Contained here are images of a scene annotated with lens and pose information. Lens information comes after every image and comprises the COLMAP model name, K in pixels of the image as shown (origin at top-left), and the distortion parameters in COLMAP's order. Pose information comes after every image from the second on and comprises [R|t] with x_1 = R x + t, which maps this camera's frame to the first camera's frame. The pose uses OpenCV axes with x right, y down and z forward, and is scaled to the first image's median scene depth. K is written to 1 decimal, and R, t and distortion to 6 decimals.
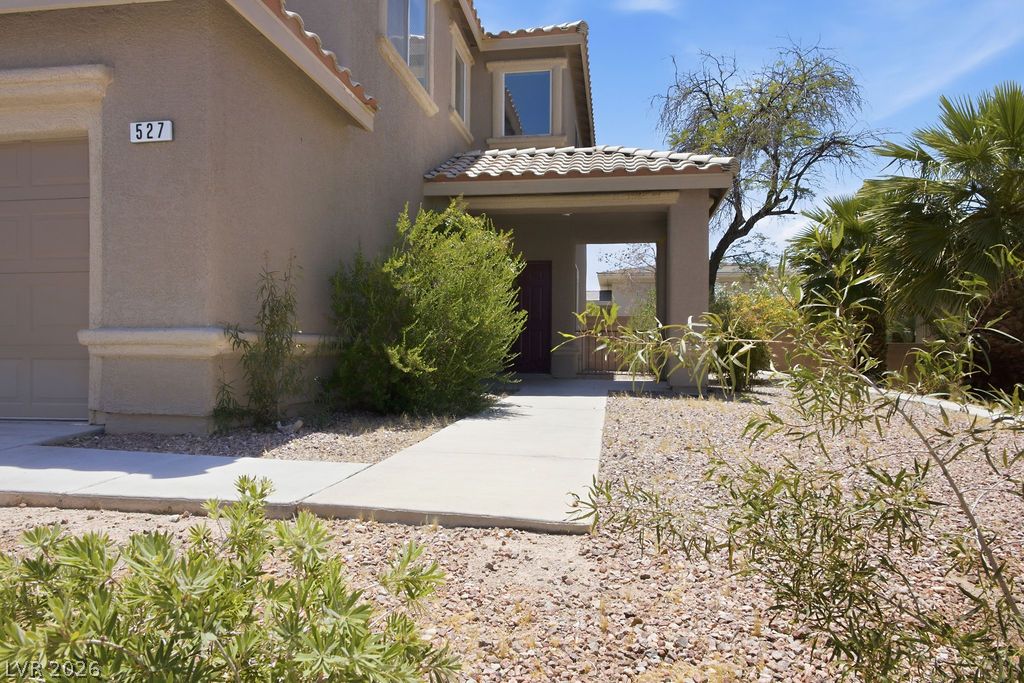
lens RADIAL K [[679.5, 0, 512.0], [0, 679.5, 341.5], [0, 0, 1]] dist [0.001550, 0.002762]
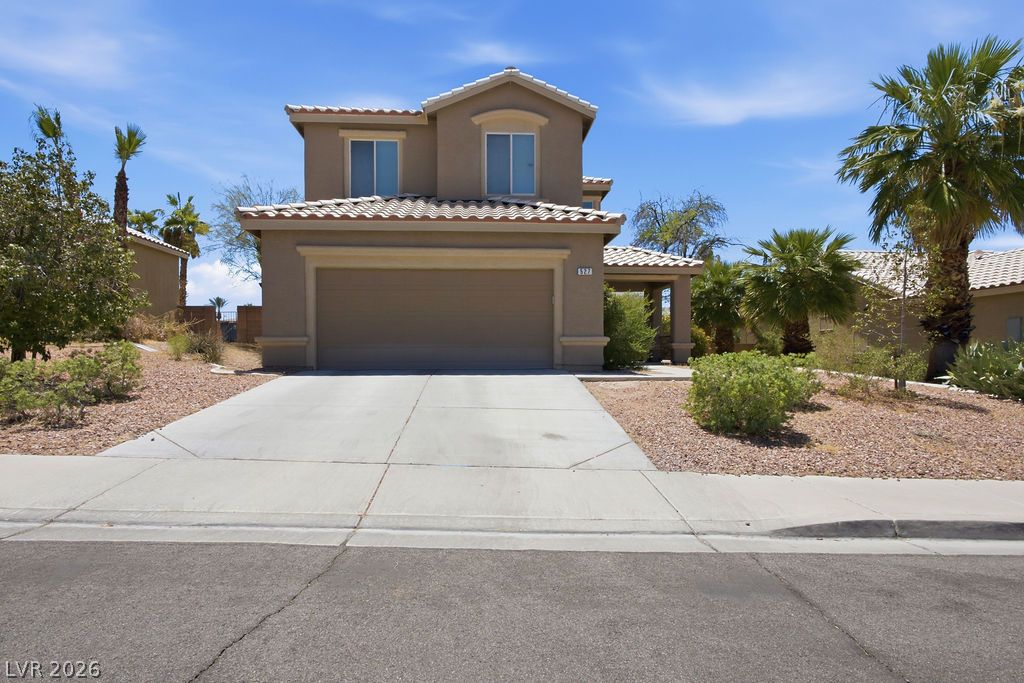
lens RADIAL K [[533.0, 0, 508.7], [0, 533.0, 365.2], [0, 0, 1]] dist [0.005556, 0.000765]
pose [[0.980017, -0.013382, 0.198465, -0.531129], [0.005401, 0.999157, 0.040702, 0.004877], [-0.198843, -0.038817, 0.979262, -0.510556]]
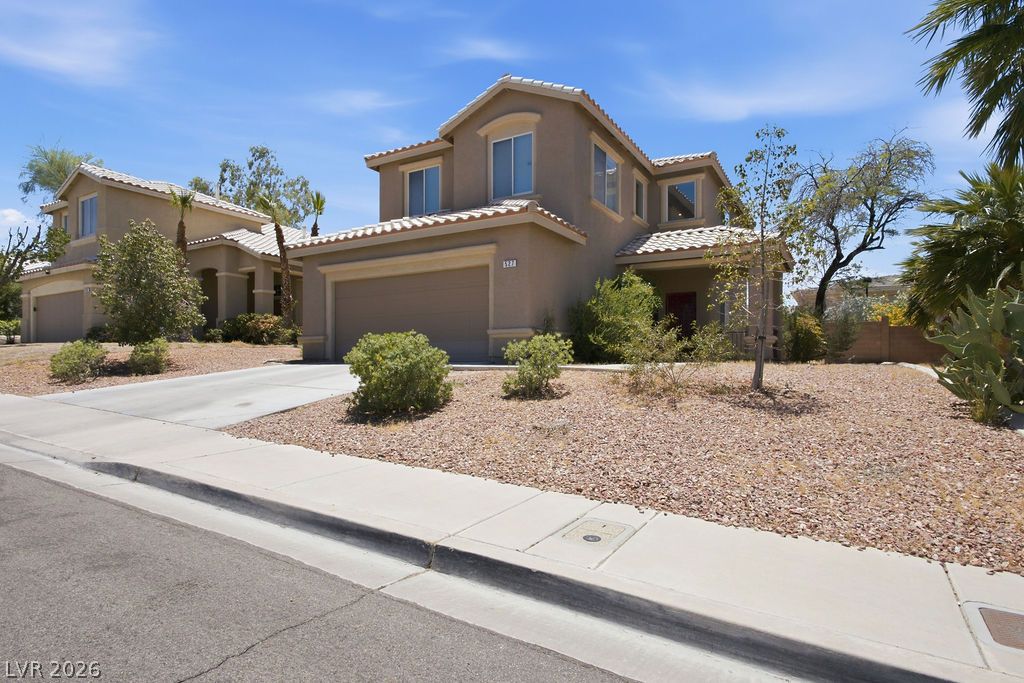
lens RADIAL K [[533.0, 0, 508.7], [0, 533.0, 365.2], [0, 0, 1]] dist [0.005556, 0.000765]
pose [[0.925079, -0.002473, -0.379767, 0.147876], [0.010619, 0.999756, 0.019355, 0.039600], [0.379626, -0.021938, 0.924880, -0.484602]]
